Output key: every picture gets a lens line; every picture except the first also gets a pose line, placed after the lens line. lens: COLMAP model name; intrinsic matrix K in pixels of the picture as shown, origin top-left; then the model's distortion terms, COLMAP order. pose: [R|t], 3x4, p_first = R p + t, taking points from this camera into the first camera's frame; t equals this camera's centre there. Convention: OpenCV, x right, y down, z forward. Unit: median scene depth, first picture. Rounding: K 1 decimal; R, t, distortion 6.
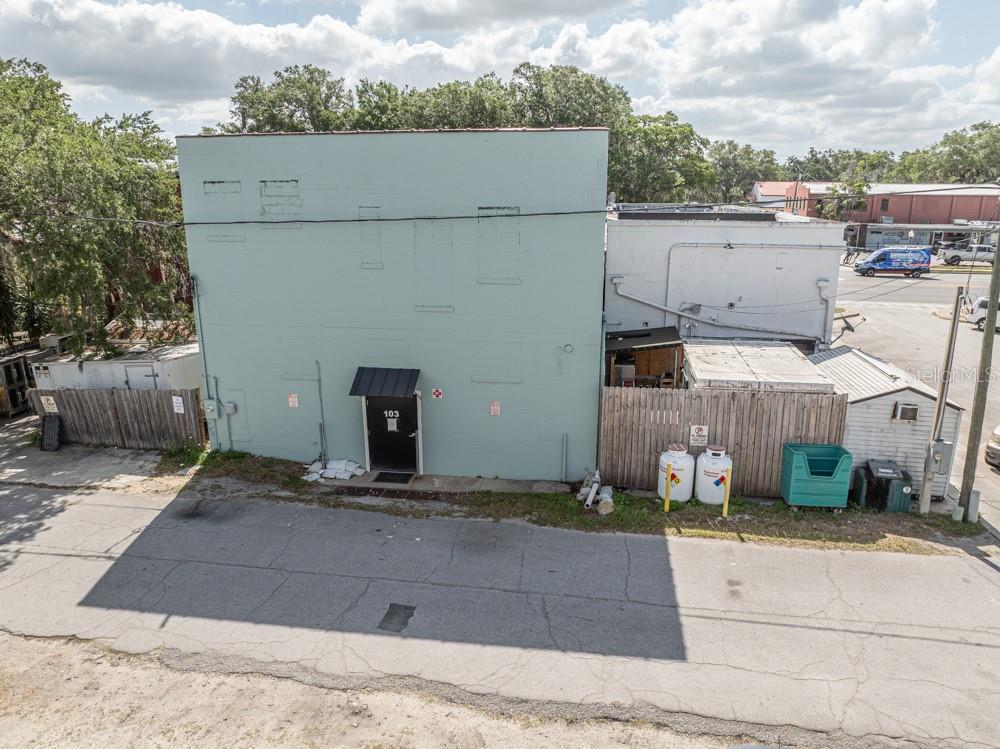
lens RADIAL K [[701.3, 0, 501.7], [0, 701.3, 380.8], [0, 0, 1]] dist [-0.031756, 0.005123]
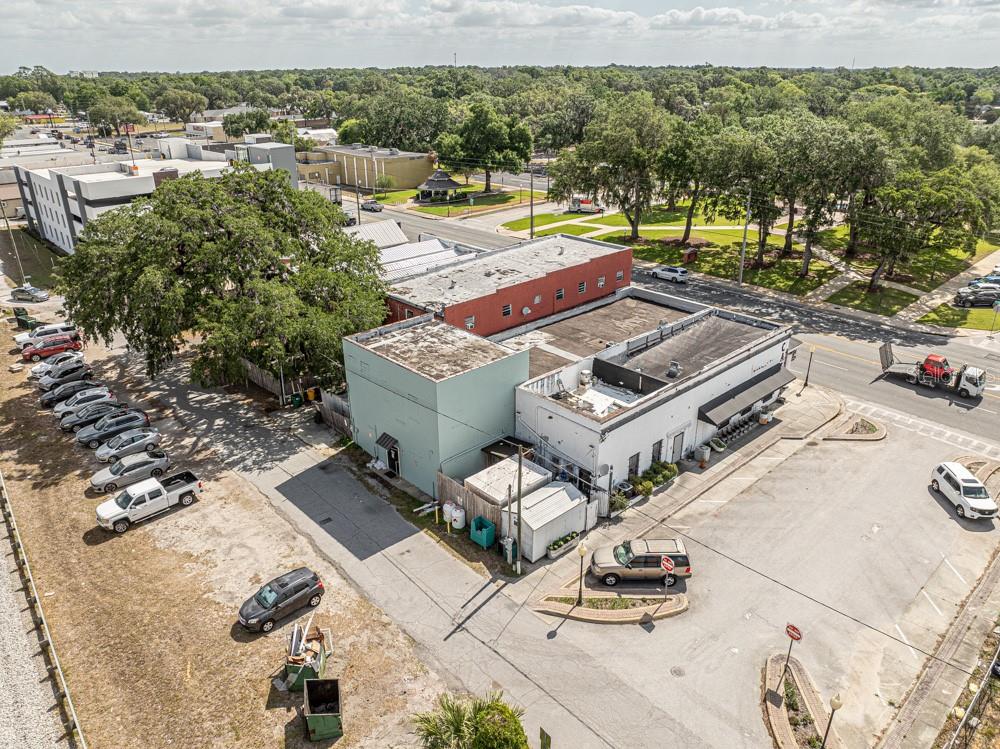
lens RADIAL K [[711.6, 0, 500.0], [0, 711.6, 374.5], [0, 0, 1]] dist [-0.045264, 0.008960]
pose [[0.781271, 0.248252, -0.572701, 1.835804], [-0.149737, 0.965257, 0.214146, -0.982466], [0.605966, -0.081551, 0.791300, -0.971208]]
